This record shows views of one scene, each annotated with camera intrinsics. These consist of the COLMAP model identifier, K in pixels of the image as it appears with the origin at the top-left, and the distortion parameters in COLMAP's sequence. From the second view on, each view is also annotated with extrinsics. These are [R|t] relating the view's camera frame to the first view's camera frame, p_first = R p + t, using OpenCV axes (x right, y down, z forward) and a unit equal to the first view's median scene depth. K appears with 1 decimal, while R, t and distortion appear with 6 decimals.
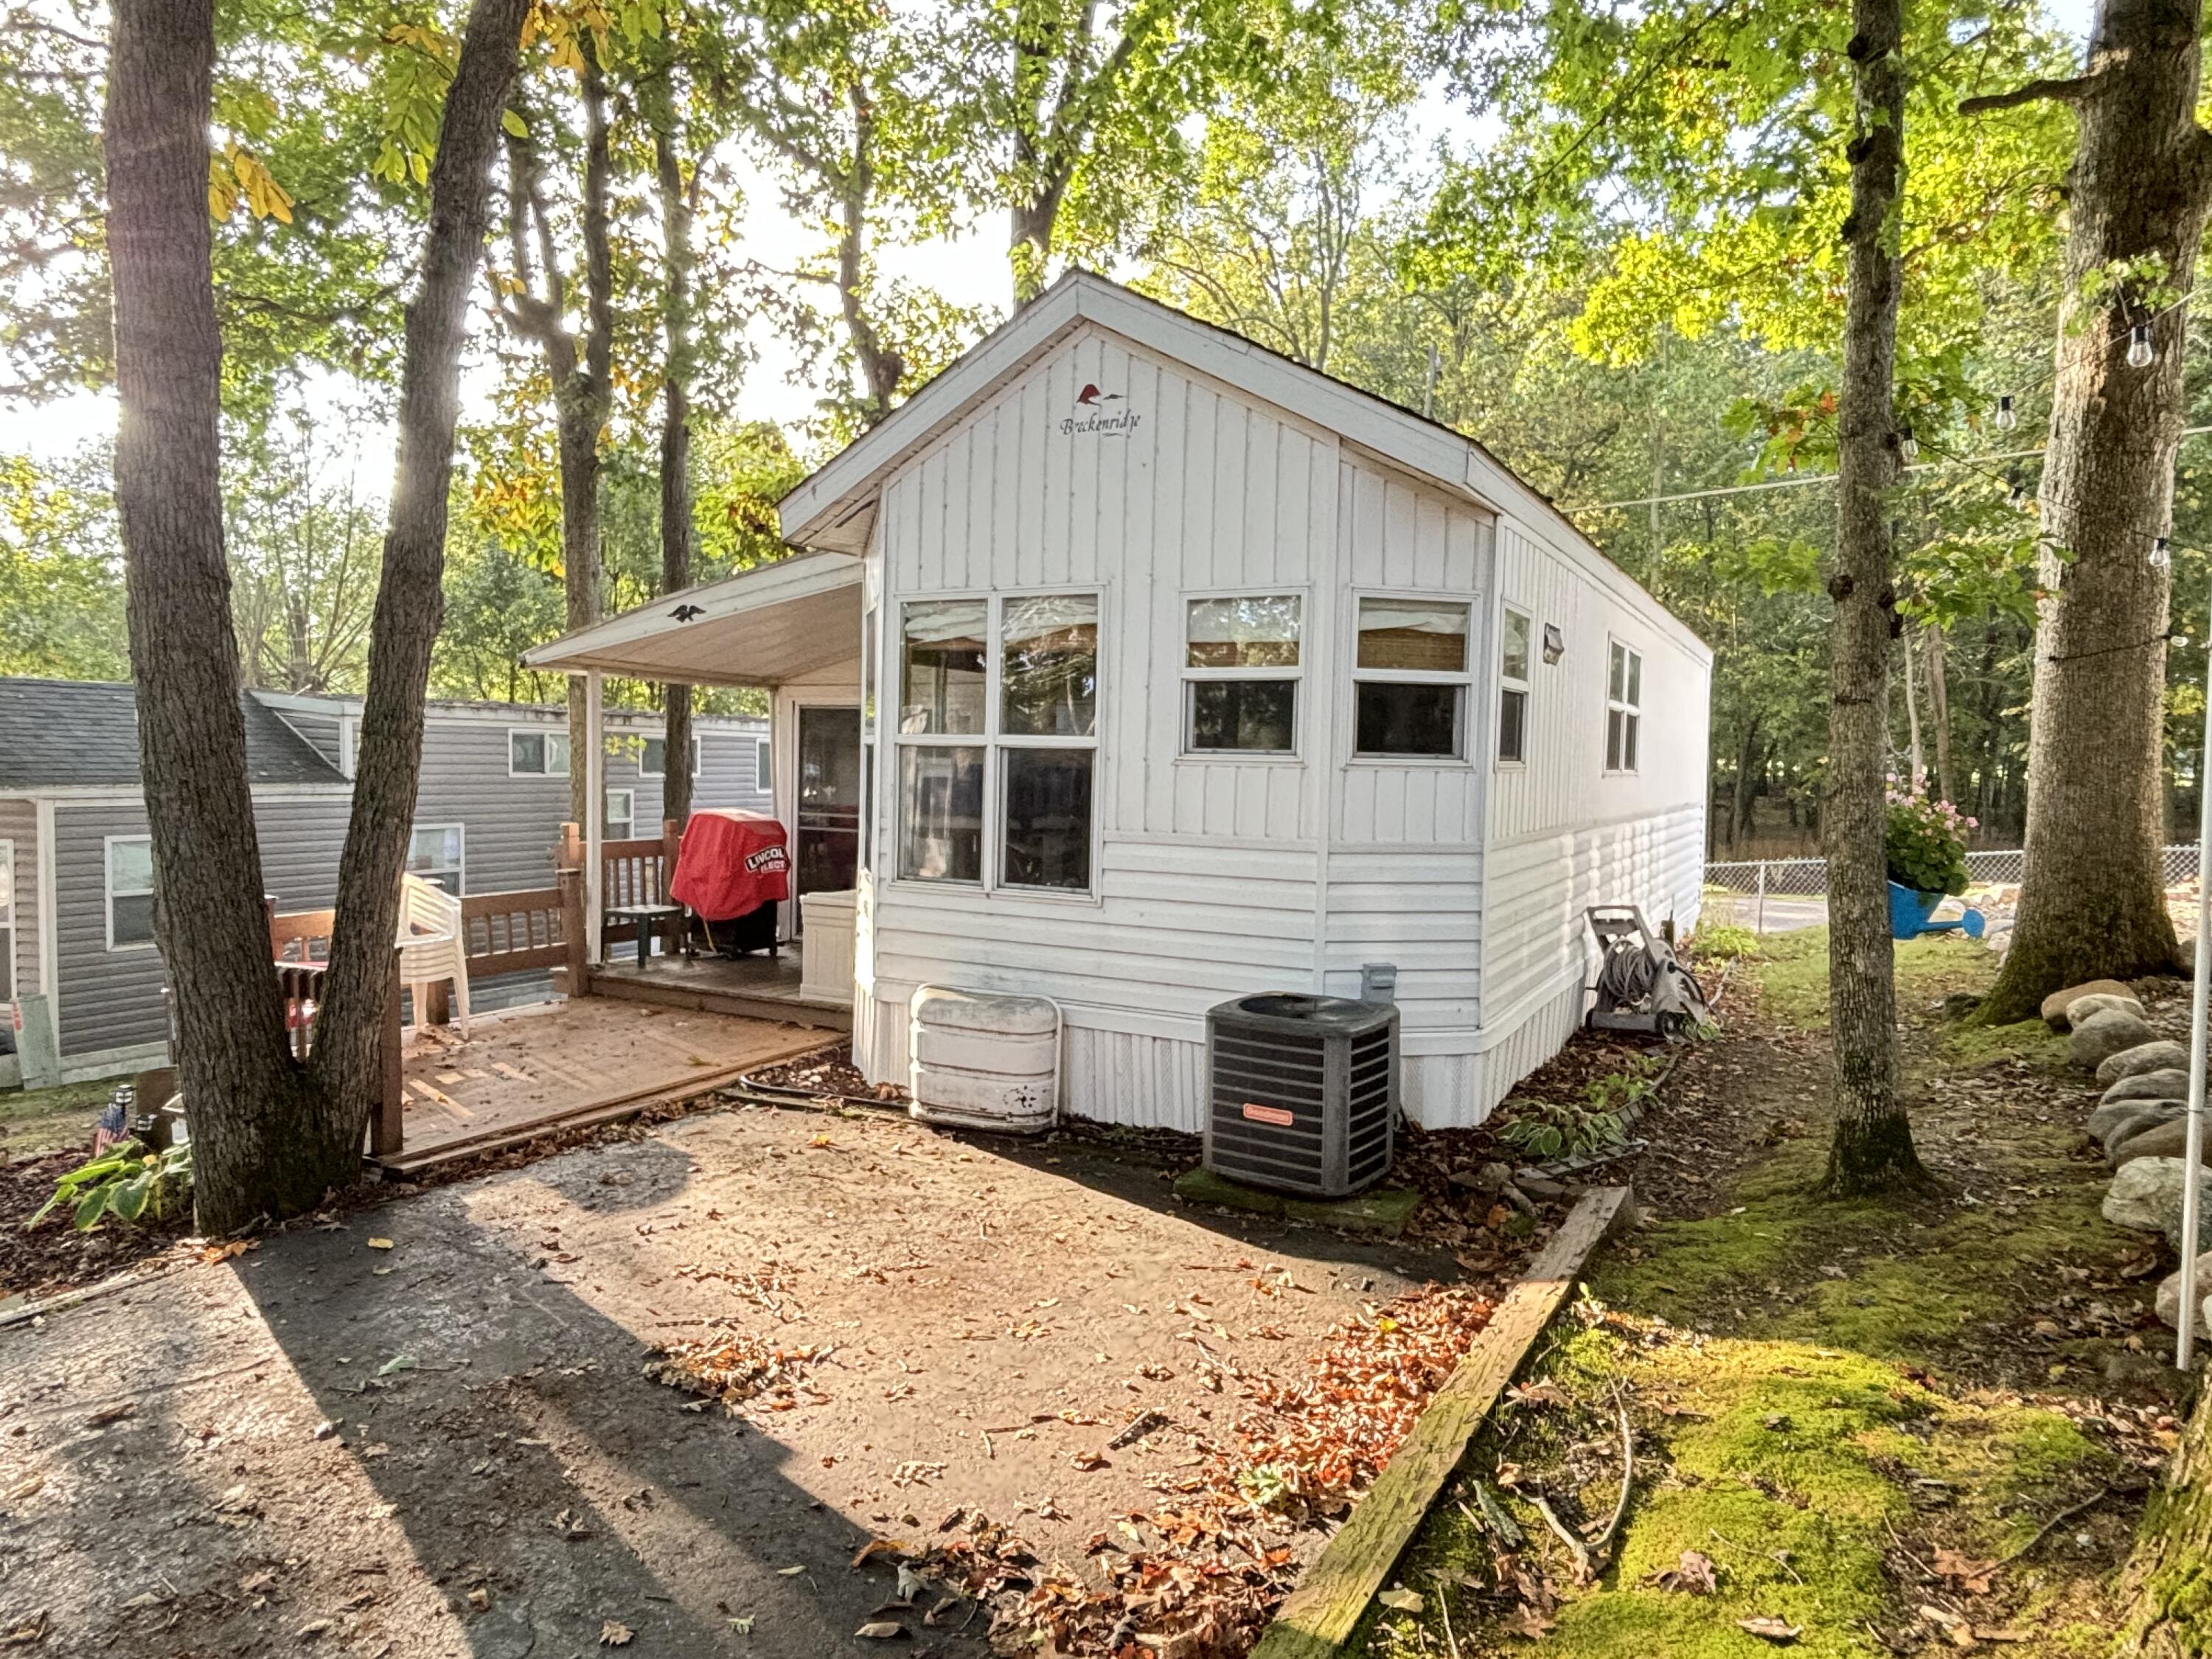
lens RADIAL K [[1289.9, 0, 1106.0], [0, 1289.9, 829.5], [0, 0, 1]] dist [0.038311, 0.000369]
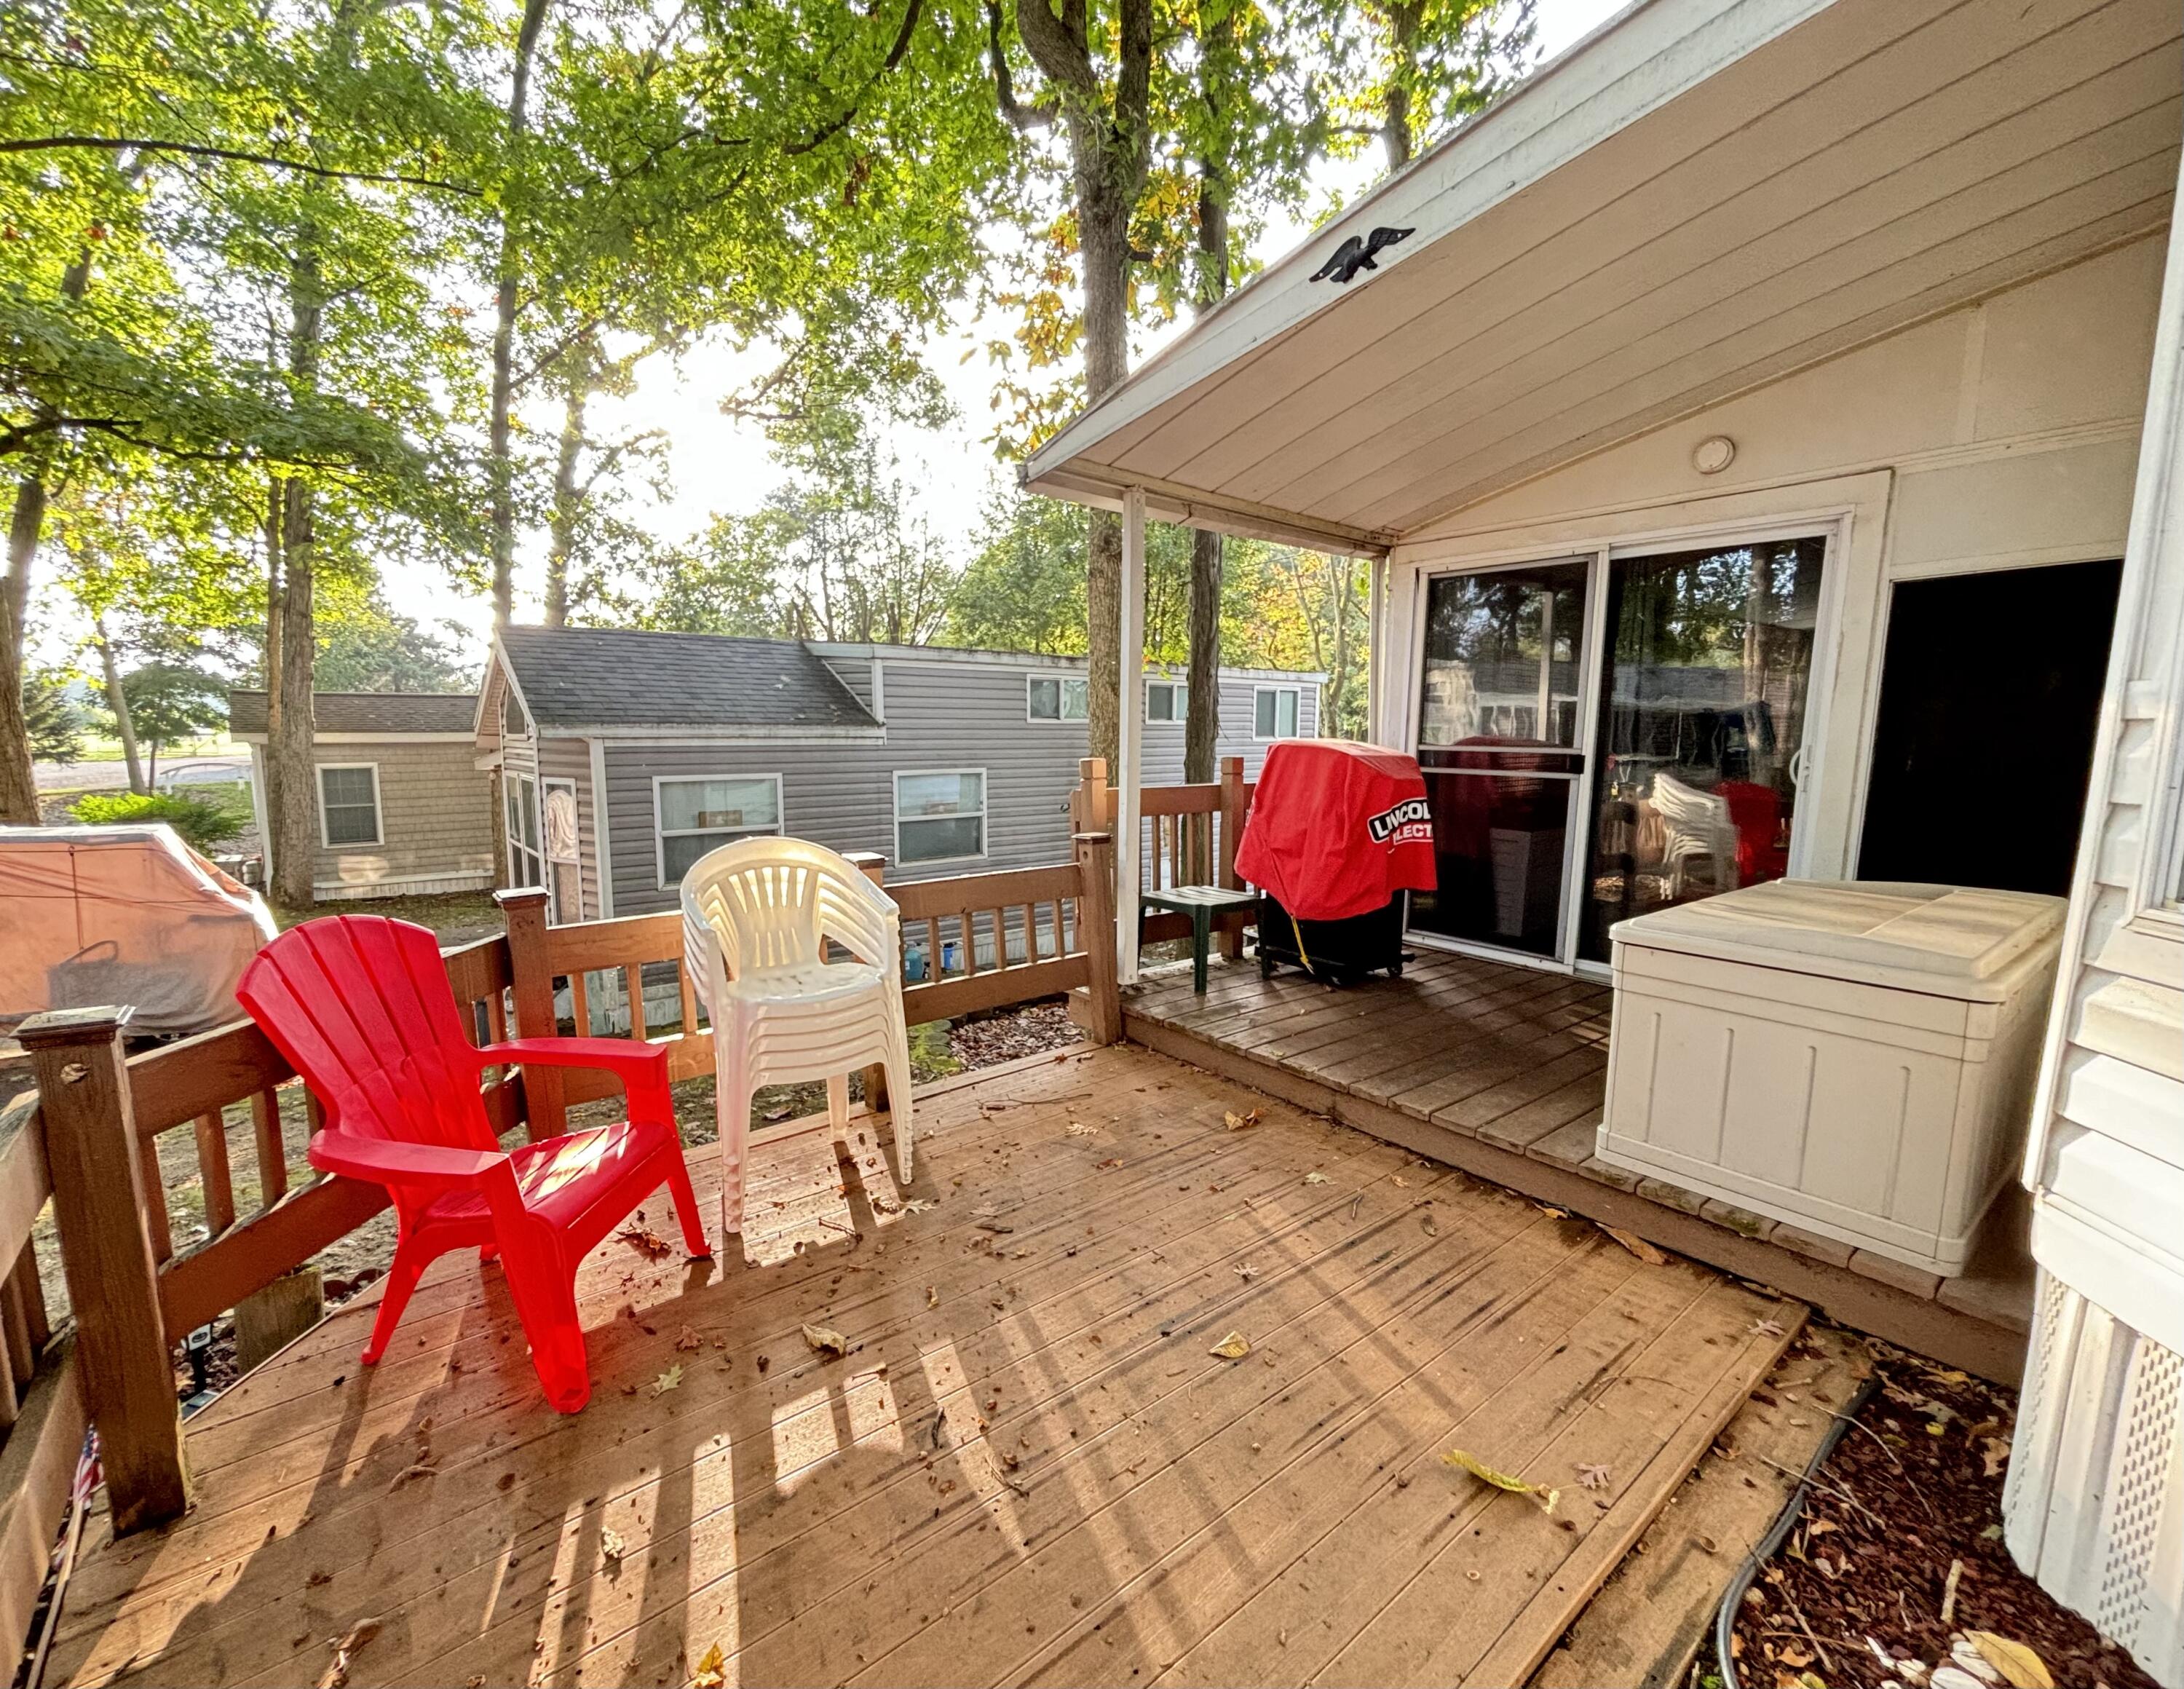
lens RADIAL K [[942.3, 0, 1092.0], [0, 942.3, 844.5], [0, 0, 1]] dist [0.000703, 0.000020]
pose [[0.931295, 0.031981, -0.362859, -0.239498], [-0.007765, 0.997655, 0.067999, 0.005847], [0.364183, -0.060509, 0.929360, 0.556334]]
